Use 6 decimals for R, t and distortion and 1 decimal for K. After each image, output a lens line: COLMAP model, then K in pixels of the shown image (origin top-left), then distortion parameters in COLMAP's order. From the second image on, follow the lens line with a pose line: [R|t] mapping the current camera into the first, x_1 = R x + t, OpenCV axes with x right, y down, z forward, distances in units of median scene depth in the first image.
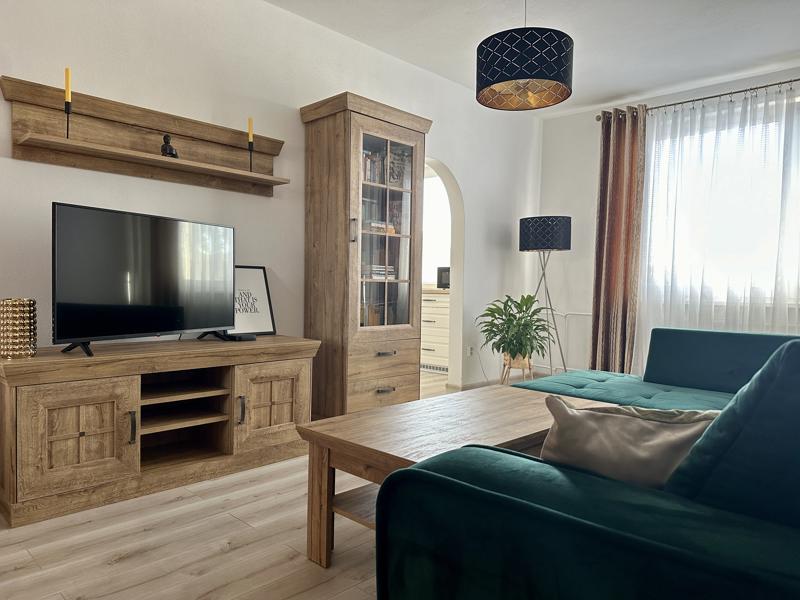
lens RADIAL K [[560.0, 0, 404.5], [0, 560.0, 303.9], [0, 0, 1]] dist [0.067378, -0.079708]
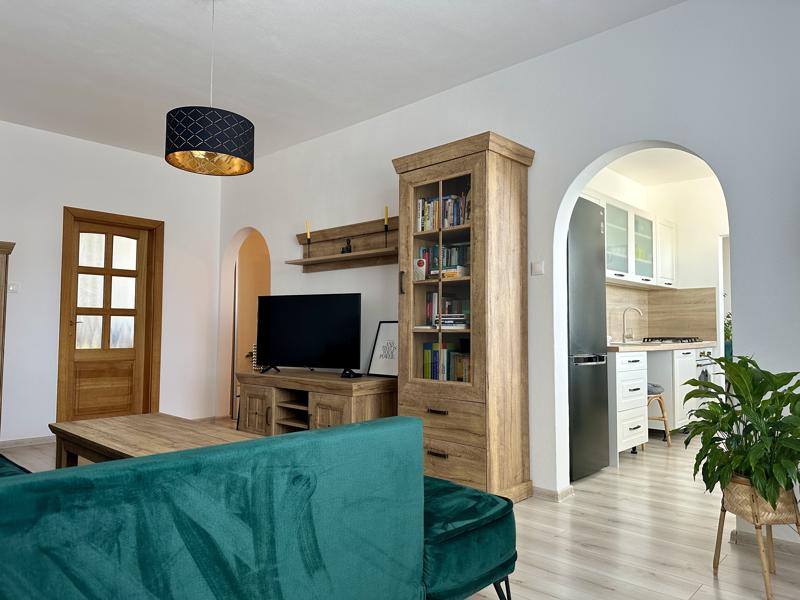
lens RADIAL K [[560.0, 0, 403.3], [0, 560.0, 300.8], [0, 0, 1]] dist [0.067378, -0.079708]
pose [[0.015623, -0.074875, -0.997071, 0.986473], [-0.042492, 0.996242, -0.075479, -0.020922], [0.998975, 0.043547, 0.012383, 1.035686]]
